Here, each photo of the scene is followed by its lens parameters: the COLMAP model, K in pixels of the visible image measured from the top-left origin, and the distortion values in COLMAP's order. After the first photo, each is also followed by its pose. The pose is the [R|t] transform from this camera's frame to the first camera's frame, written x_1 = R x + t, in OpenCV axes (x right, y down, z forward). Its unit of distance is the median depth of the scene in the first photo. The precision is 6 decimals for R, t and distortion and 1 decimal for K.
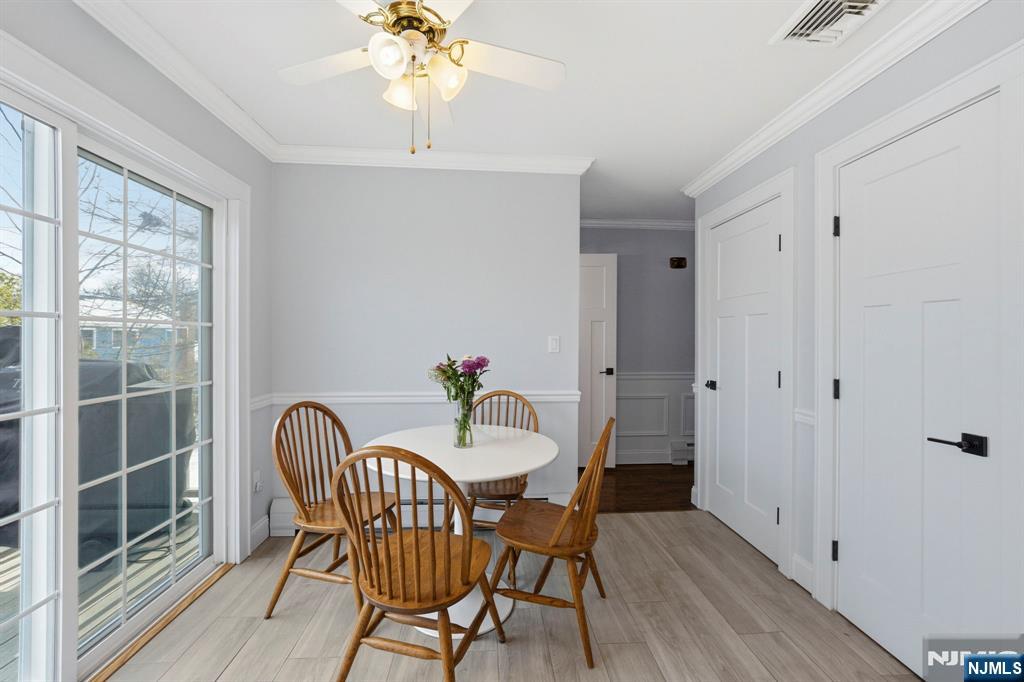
lens RADIAL K [[402.0, 0, 512.0], [0, 402.0, 341.0], [0, 0, 1]] dist [0.000608, 0.000036]
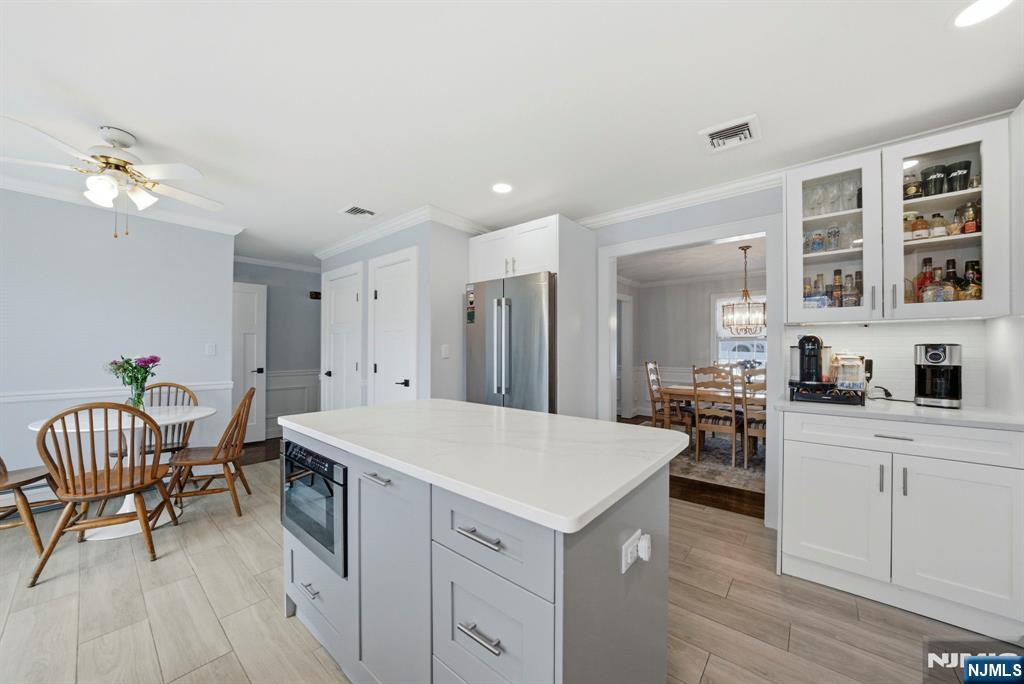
lens RADIAL K [[375.1, 0, 513.1], [0, 375.1, 350.1], [0, 0, 1]] dist [-0.000449, -0.000136]
pose [[0.693341, -0.001595, 0.720608, -0.143241], [0.007492, 0.999959, -0.004995, 0.032015], [-0.720570, 0.008862, 0.693325, -0.902940]]
